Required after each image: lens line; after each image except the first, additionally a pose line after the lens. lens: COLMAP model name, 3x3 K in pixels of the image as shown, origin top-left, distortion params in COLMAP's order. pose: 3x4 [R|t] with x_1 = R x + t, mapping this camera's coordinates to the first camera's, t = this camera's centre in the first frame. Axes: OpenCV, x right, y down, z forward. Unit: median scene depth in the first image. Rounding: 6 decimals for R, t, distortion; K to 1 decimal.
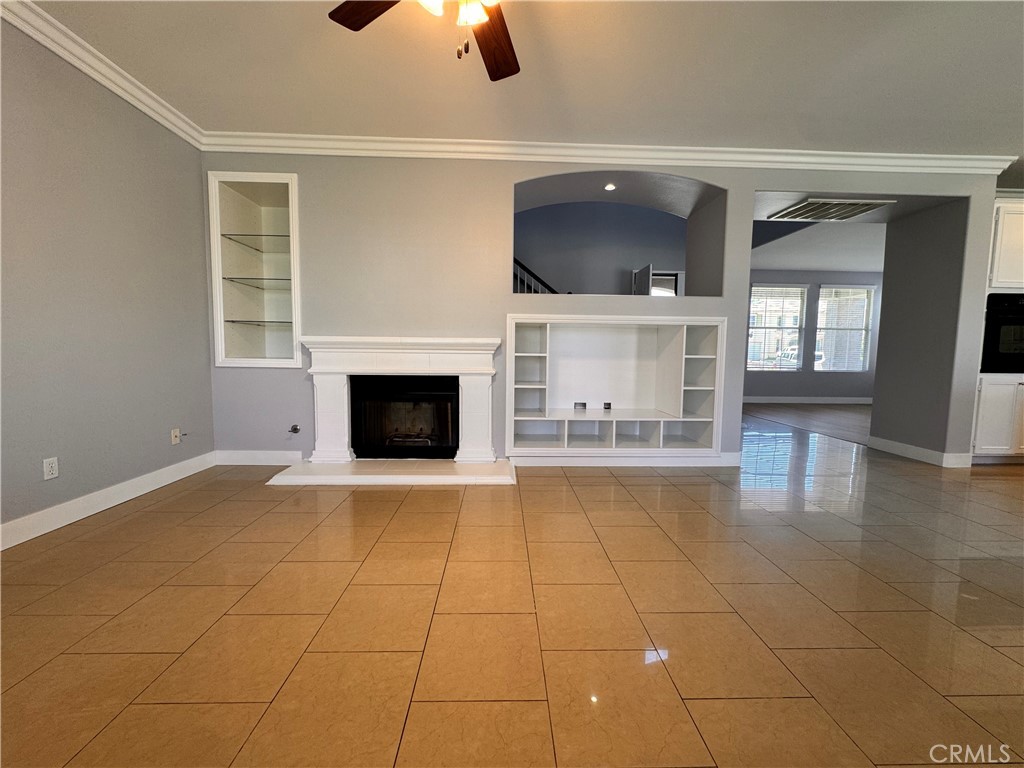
lens RADIAL K [[421.0, 0, 512.2], [0, 421.0, 387.9], [0, 0, 1]] dist [-0.000941, -0.000094]
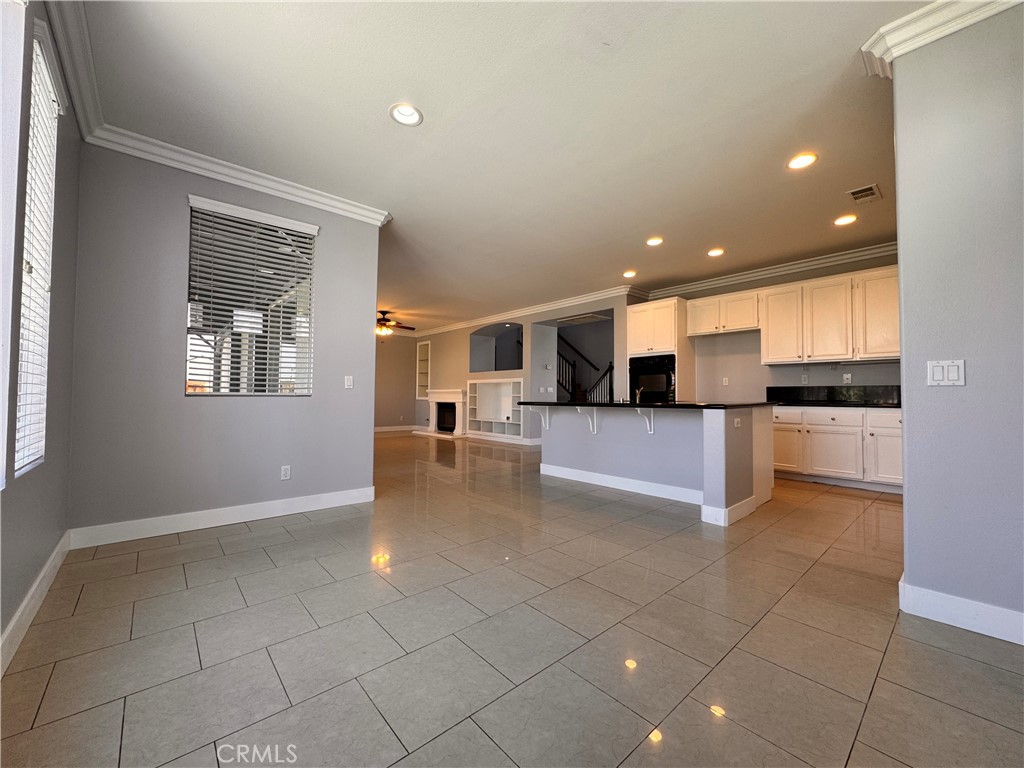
lens RADIAL K [[407.4, 0, 512.1], [0, 407.4, 383.5], [0, 0, 1]] dist [-0.001783, -0.000304]
pose [[0.639470, -0.031339, -0.768177, 2.199698], [-0.054800, 0.994769, -0.086202, 0.056275], [0.766860, 0.097219, 0.634408, -0.459393]]
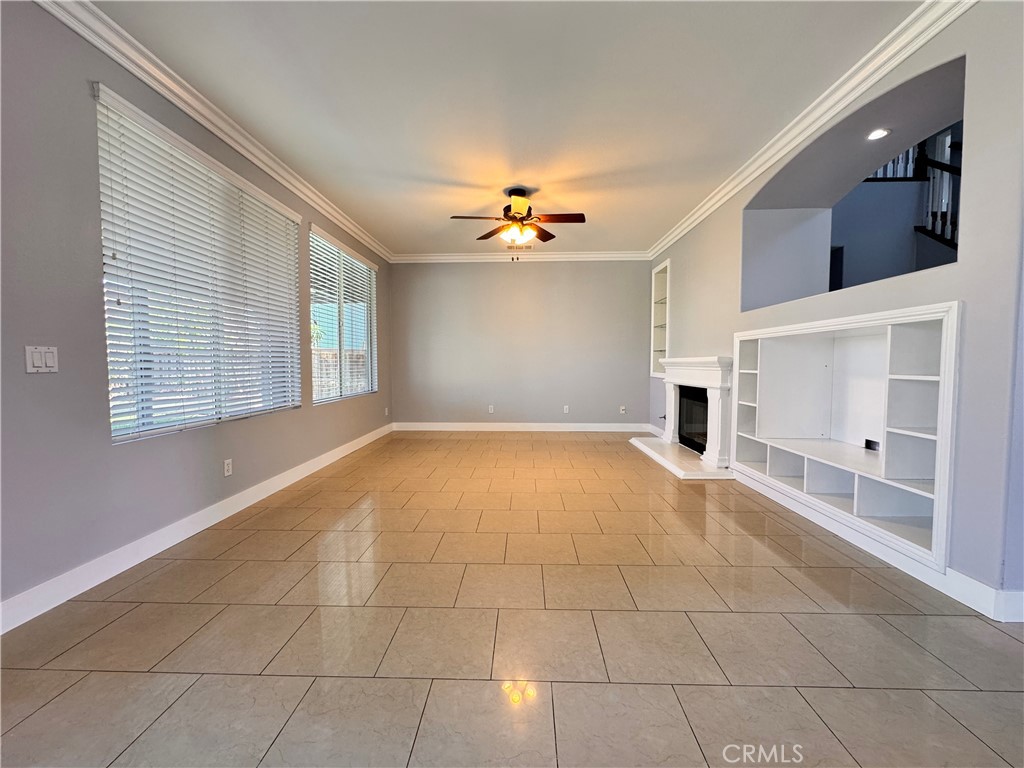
lens RADIAL K [[407.4, 0, 512.7], [0, 407.4, 384.2], [0, 0, 1]] dist [-0.001783, -0.000304]
pose [[-0.061978, 0.039179, -0.997308, 1.042678], [-0.068858, 0.996681, 0.043434, -0.052981], [0.995699, 0.071364, -0.059074, 0.507248]]
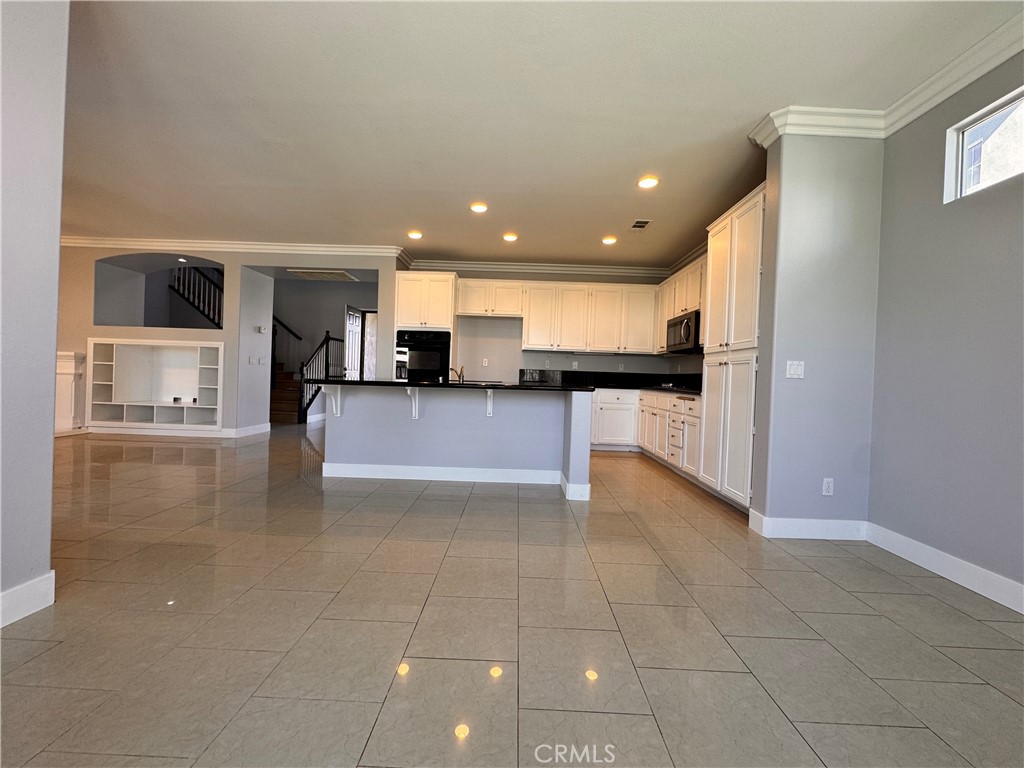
lens RADIAL K [[407.4, 0, 513.8], [0, 407.4, 383.7], [0, 0, 1]] dist [-0.001783, -0.000304]
pose [[0.998718, 0.023647, -0.044749, 1.695712], [-0.026389, 0.997744, -0.061723, 0.054655], [0.043188, 0.062825, 0.997090, -0.485453]]
